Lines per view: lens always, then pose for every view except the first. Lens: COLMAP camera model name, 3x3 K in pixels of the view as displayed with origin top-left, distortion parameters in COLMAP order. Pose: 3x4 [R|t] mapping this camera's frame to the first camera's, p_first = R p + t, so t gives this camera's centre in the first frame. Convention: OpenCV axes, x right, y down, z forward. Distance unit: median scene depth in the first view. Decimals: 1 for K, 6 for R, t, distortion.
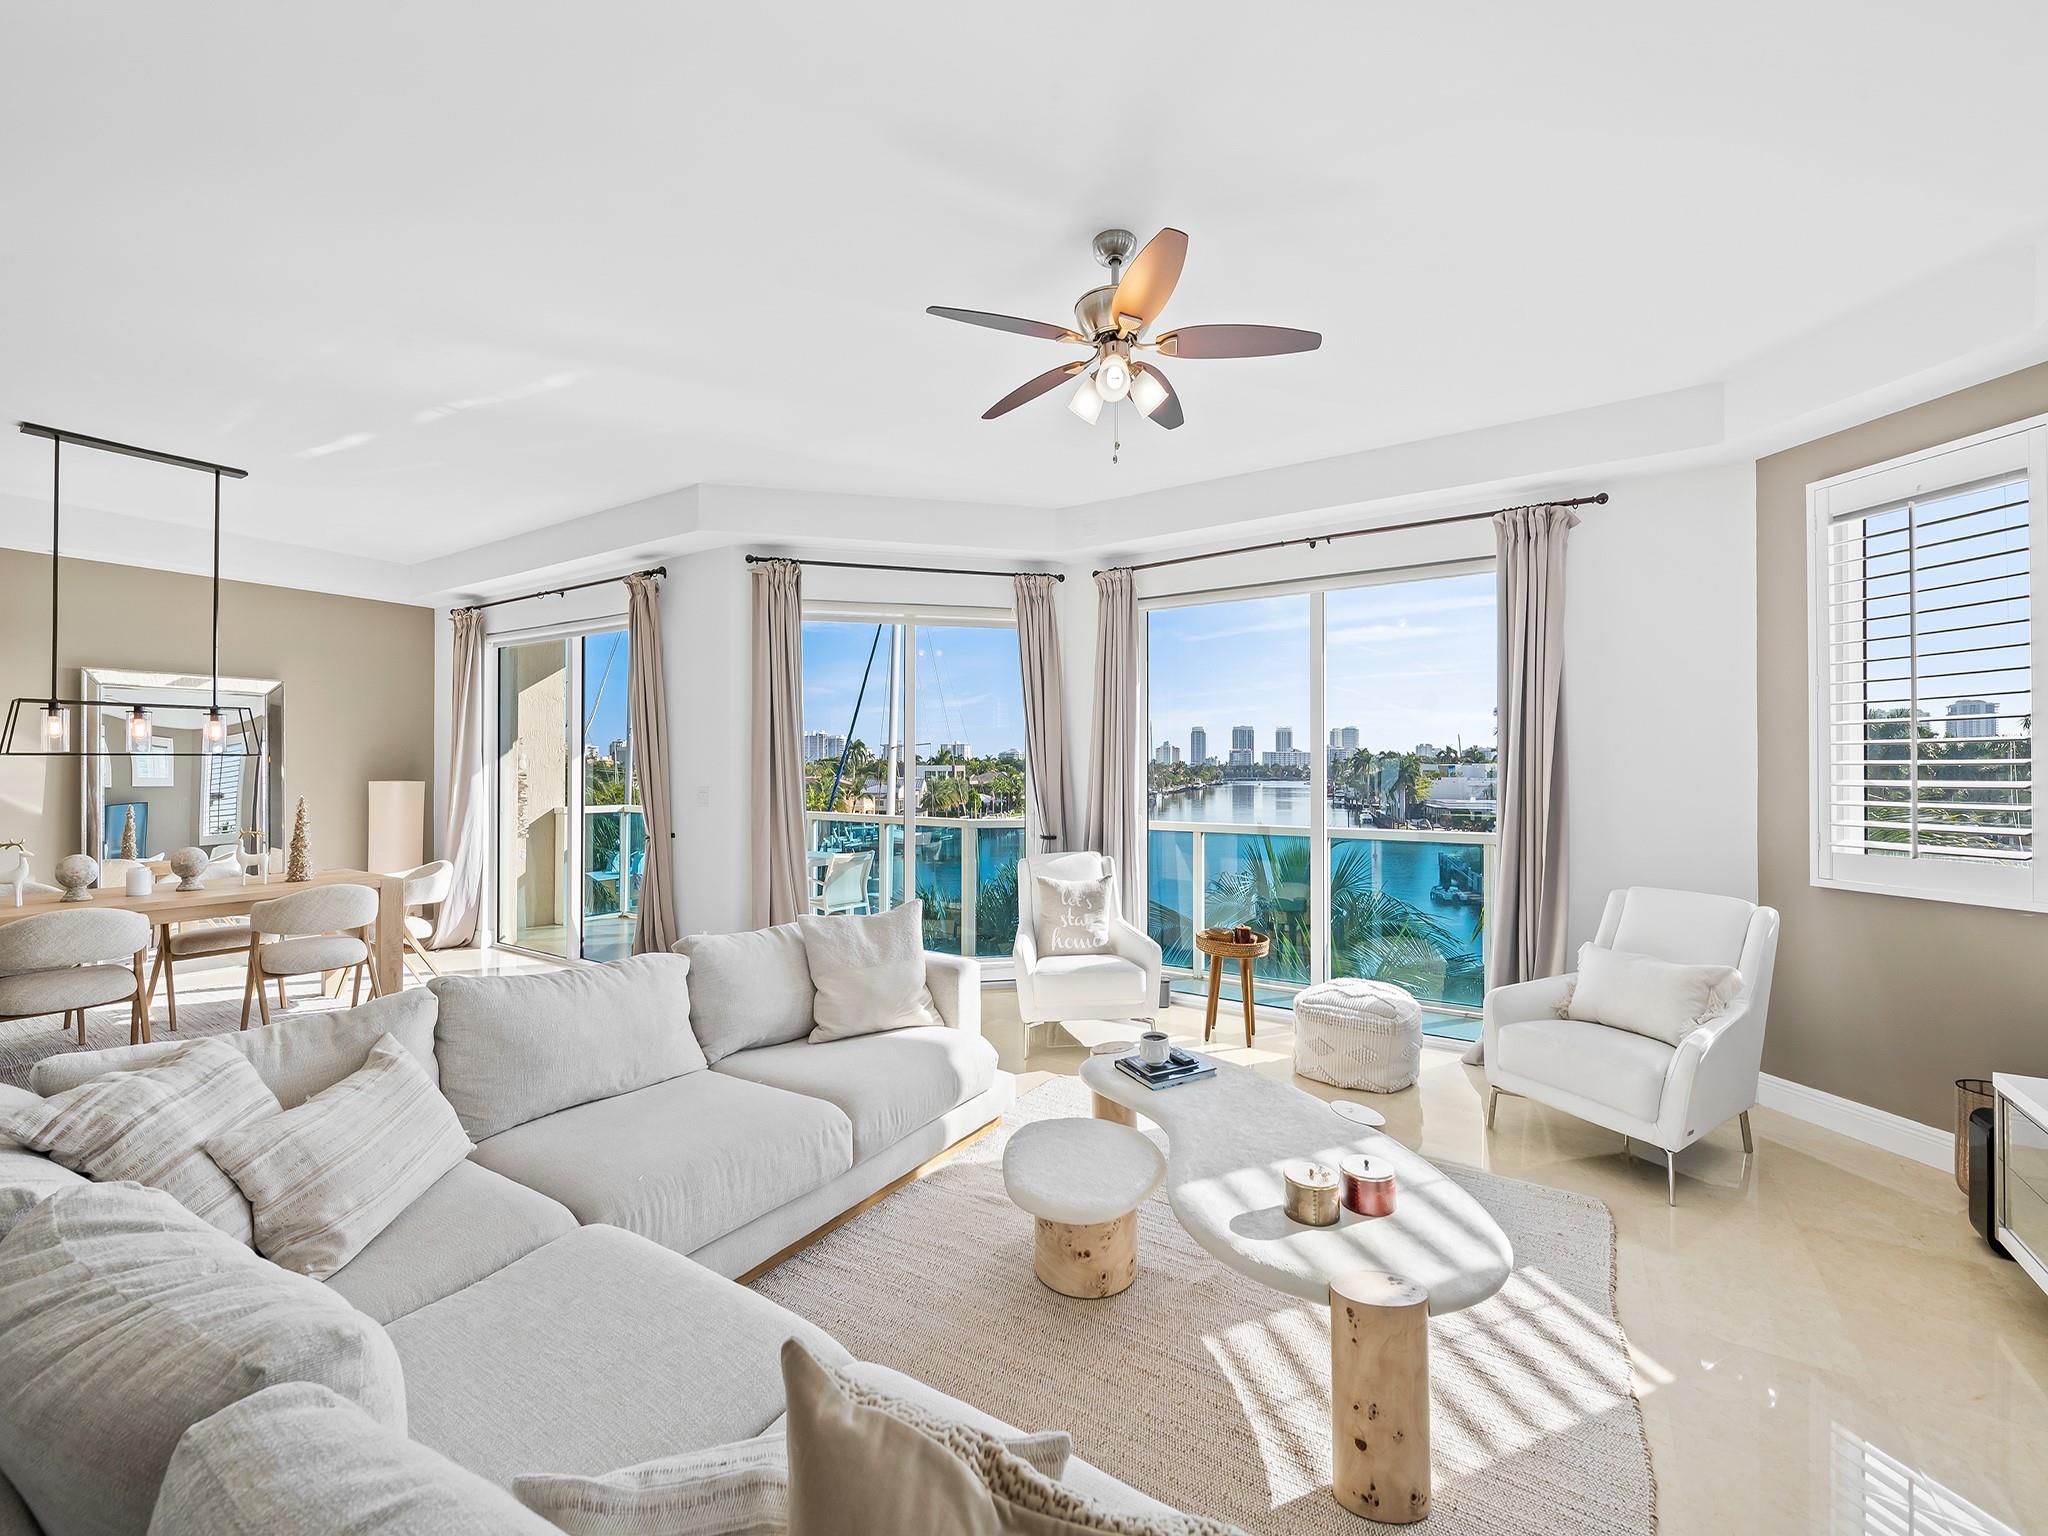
lens RADIAL K [[840.5, 0, 1015.3], [0, 840.5, 772.8], [0, 0, 1]] dist [0.001051, -0.002540]
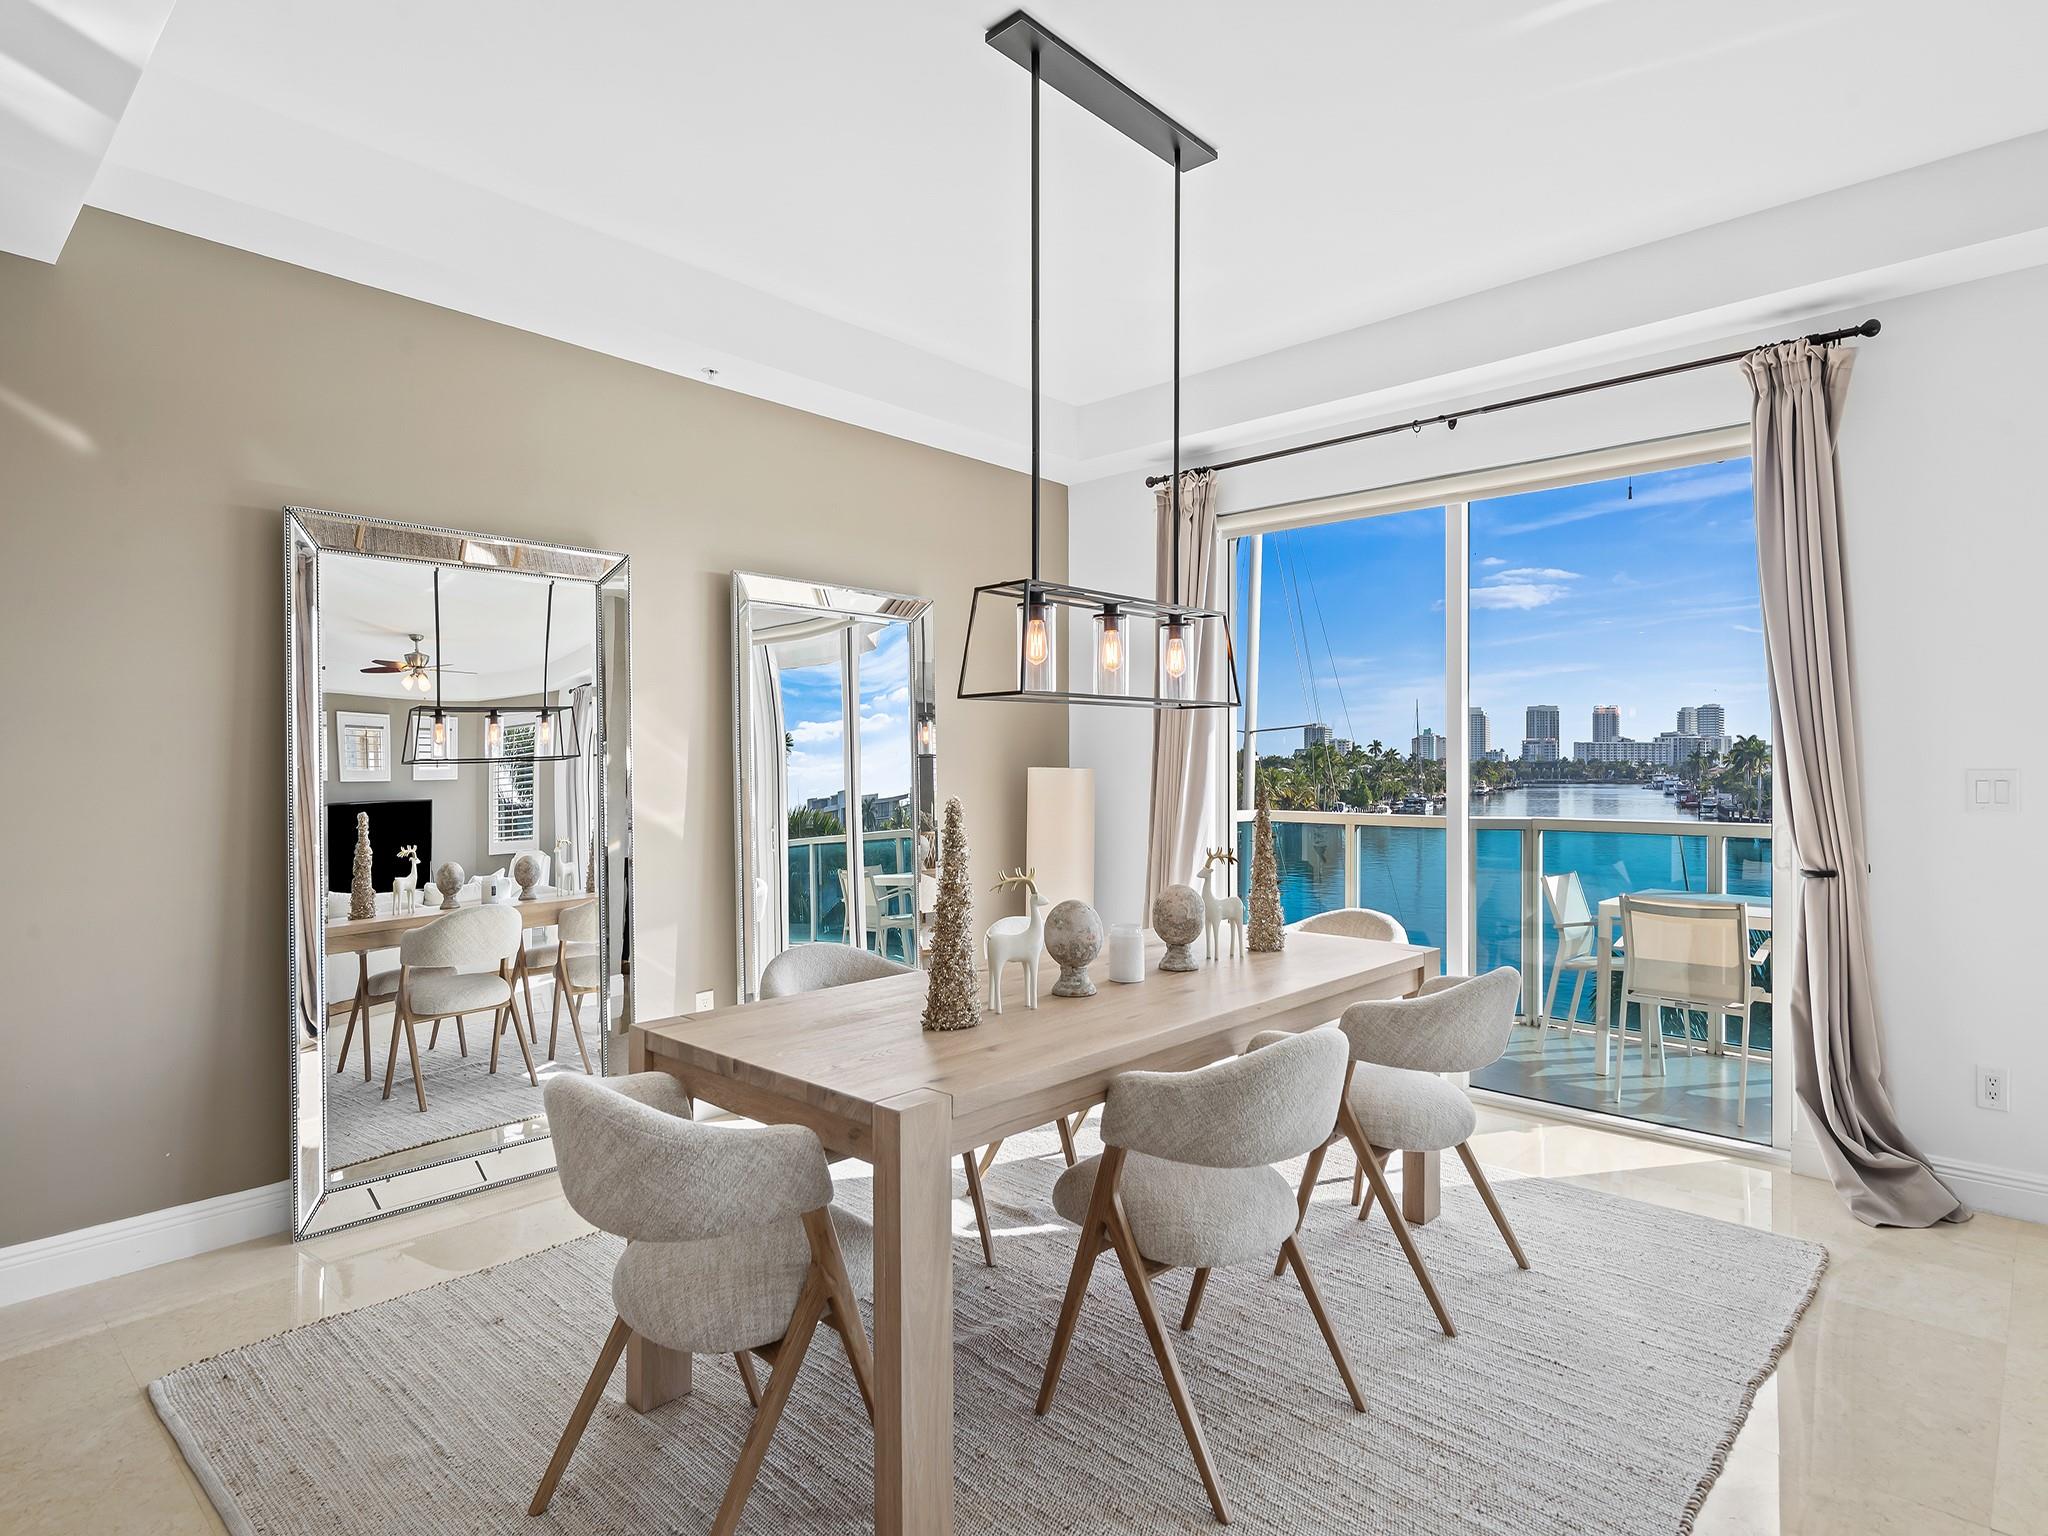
lens RADIAL K [[1105.2, 0, 1002.0], [0, 1105.2, 764.9], [0, 0, 1]] dist [0.001683, 0.001690]
pose [[0.981494, -0.003829, -0.191457, -0.799029], [0.002402, 0.999968, -0.007686, 0.018422], [0.191480, 0.007084, 0.981471, 0.269226]]
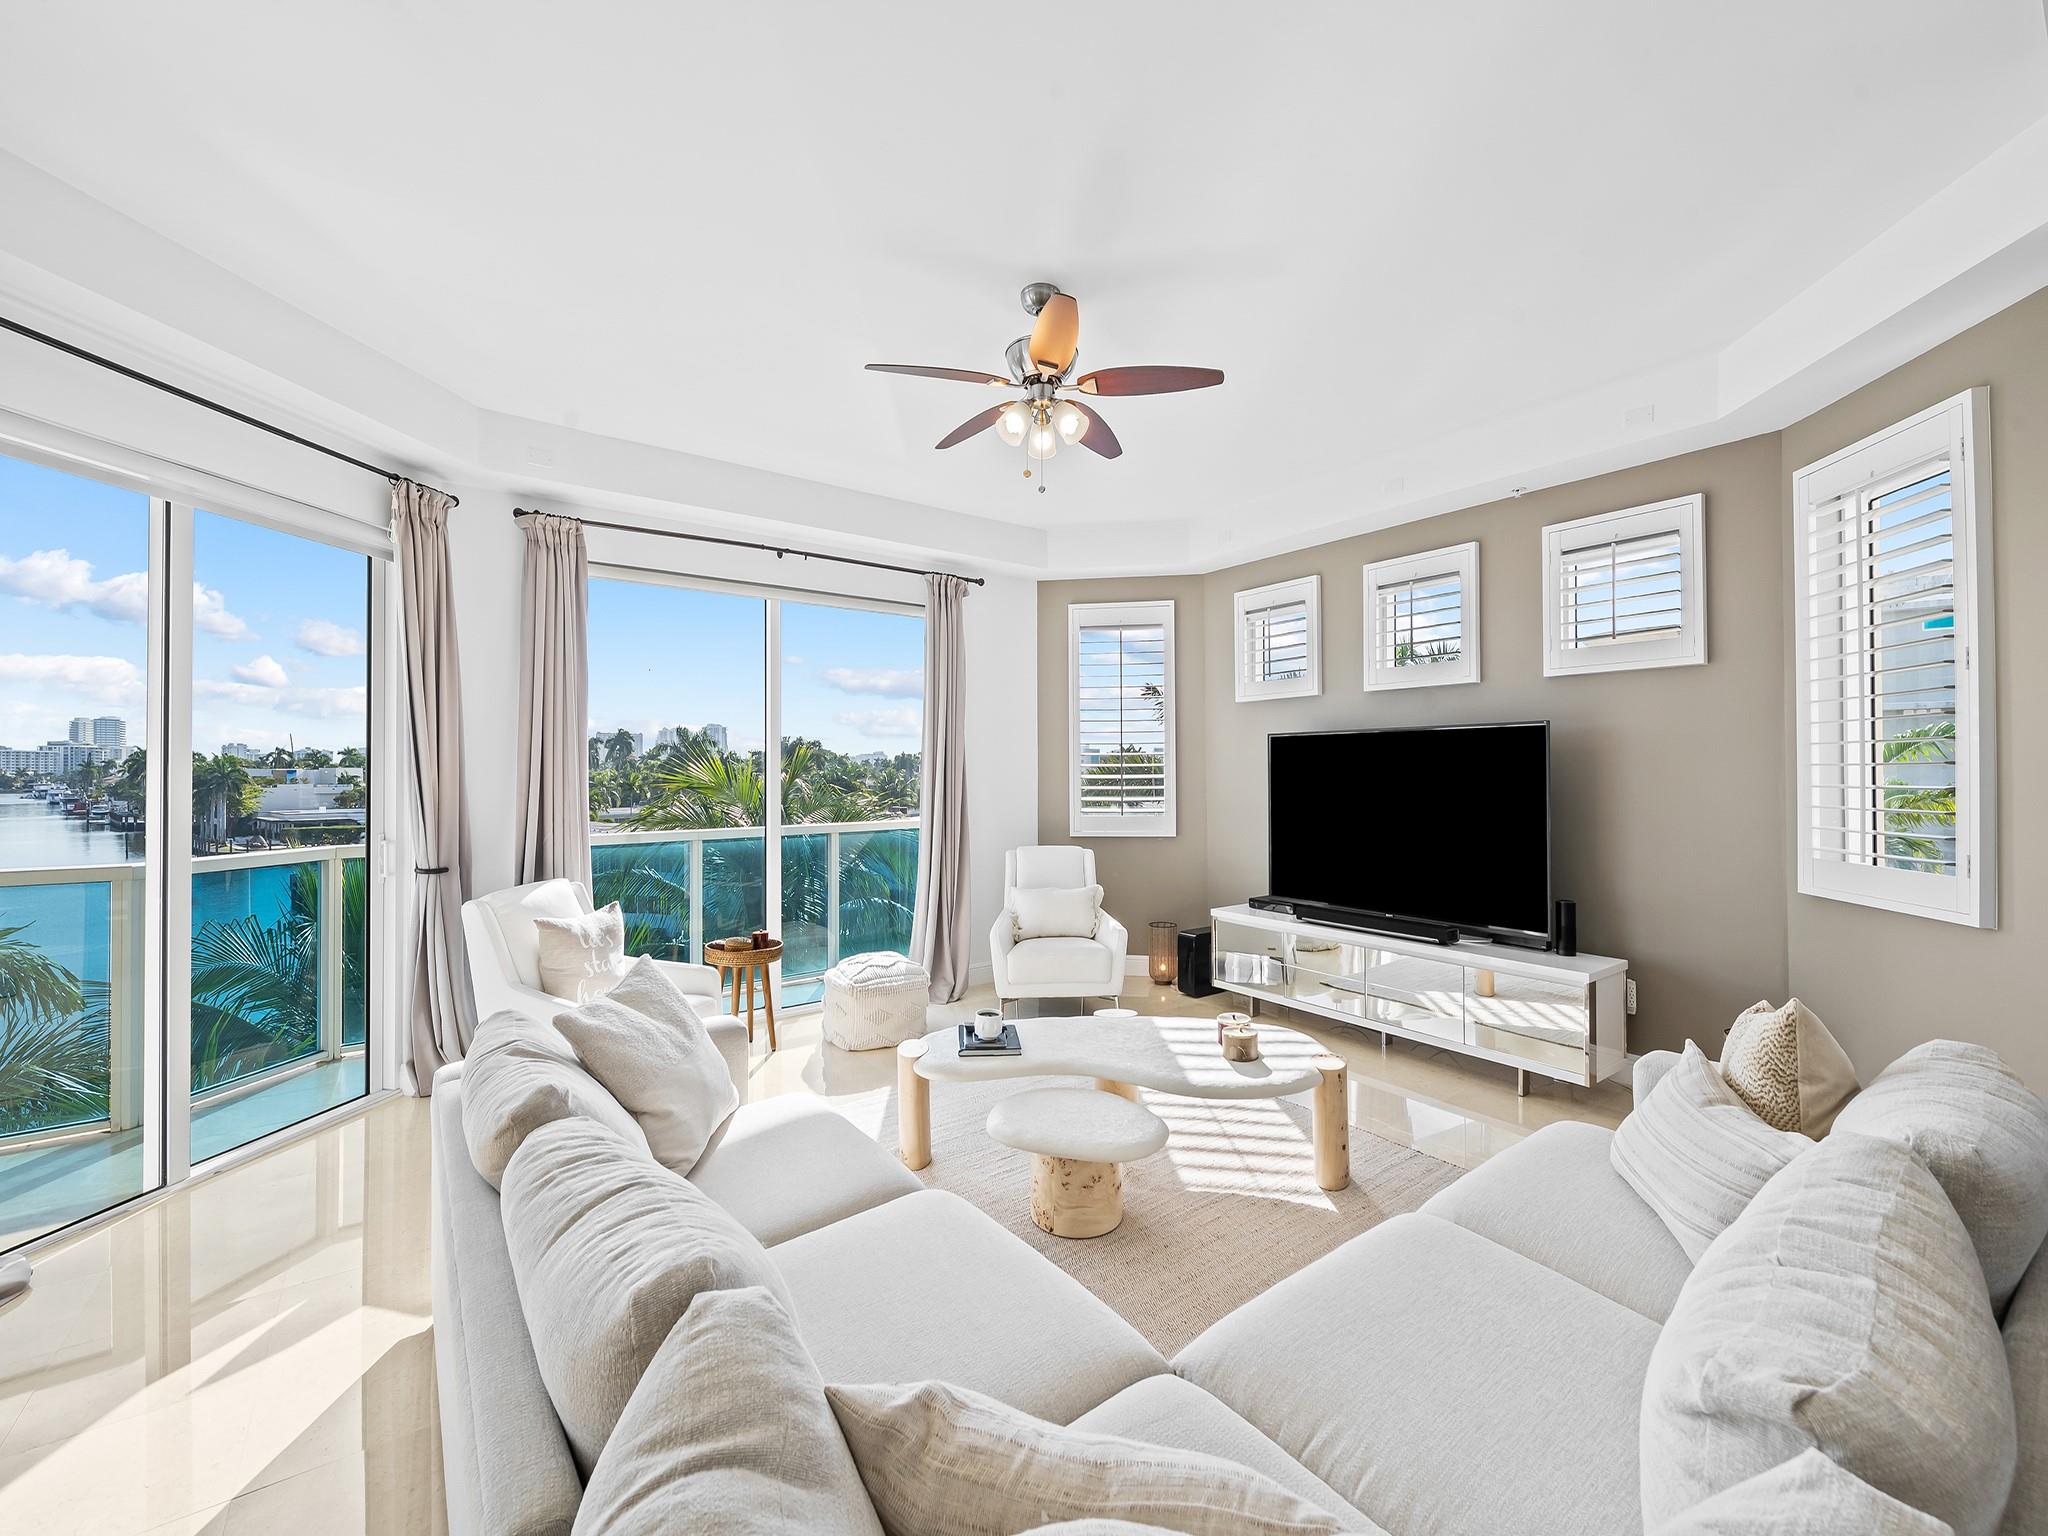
lens RADIAL K [[840.5, 0, 1039.1], [0, 840.5, 774.2], [0, 0, 1]] dist [0.001051, -0.002540]
pose [[0.348062, -0.005360, 0.937456, -0.449483], [0.008707, 0.999959, 0.002484, 0.000189], [-0.937431, 0.007297, 0.348095, 0.299896]]
